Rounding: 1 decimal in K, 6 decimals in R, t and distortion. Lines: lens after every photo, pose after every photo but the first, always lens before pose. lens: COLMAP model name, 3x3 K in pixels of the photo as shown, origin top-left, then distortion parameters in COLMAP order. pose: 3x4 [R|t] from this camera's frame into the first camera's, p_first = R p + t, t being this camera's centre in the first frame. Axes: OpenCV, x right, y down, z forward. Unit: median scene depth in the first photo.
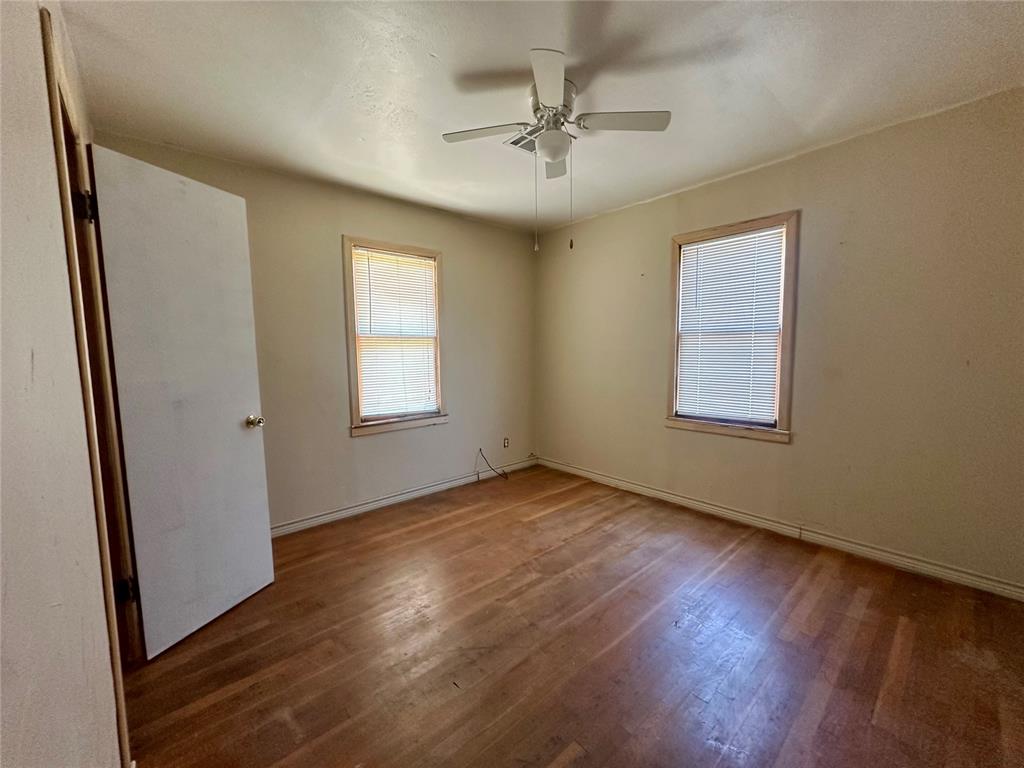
lens RADIAL K [[406.3, 0, 513.1], [0, 406.3, 382.9], [0, 0, 1]] dist [-0.003973, 0.000721]
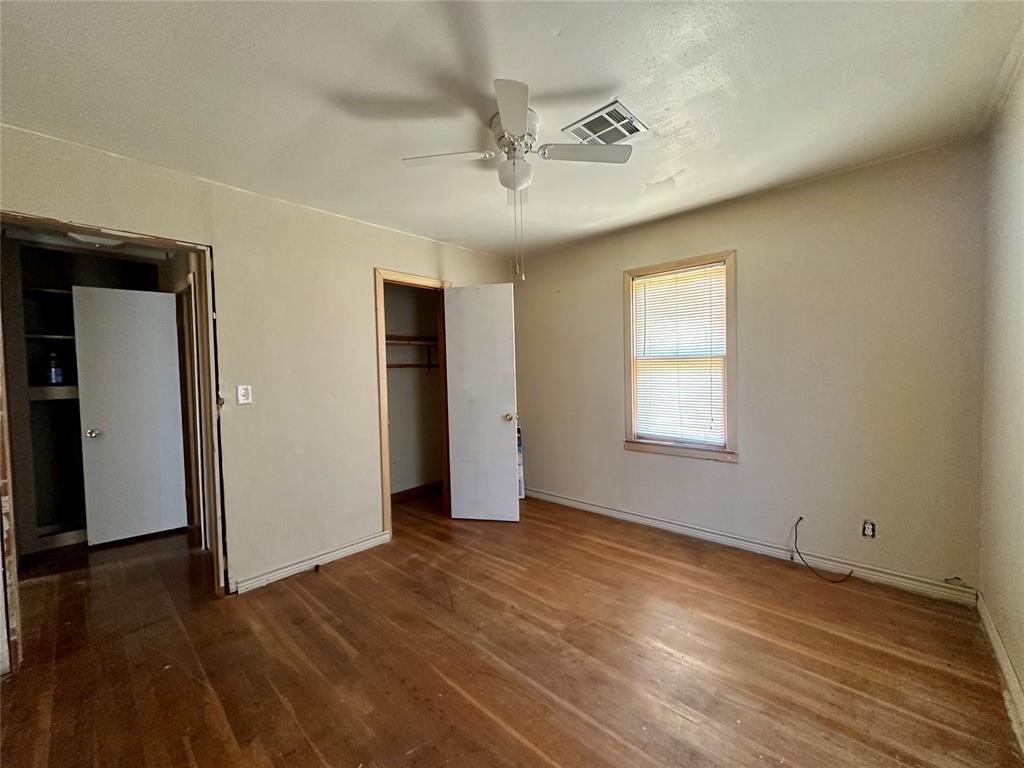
lens RADIAL K [[406.3, 0, 510.9], [0, 406.3, 384.2], [0, 0, 1]] dist [-0.003973, 0.000721]
pose [[0.102355, 0.043107, -0.993814, 0.658879], [-0.063461, 0.997308, 0.036723, -0.065454], [0.992722, 0.059309, 0.104815, 0.547264]]
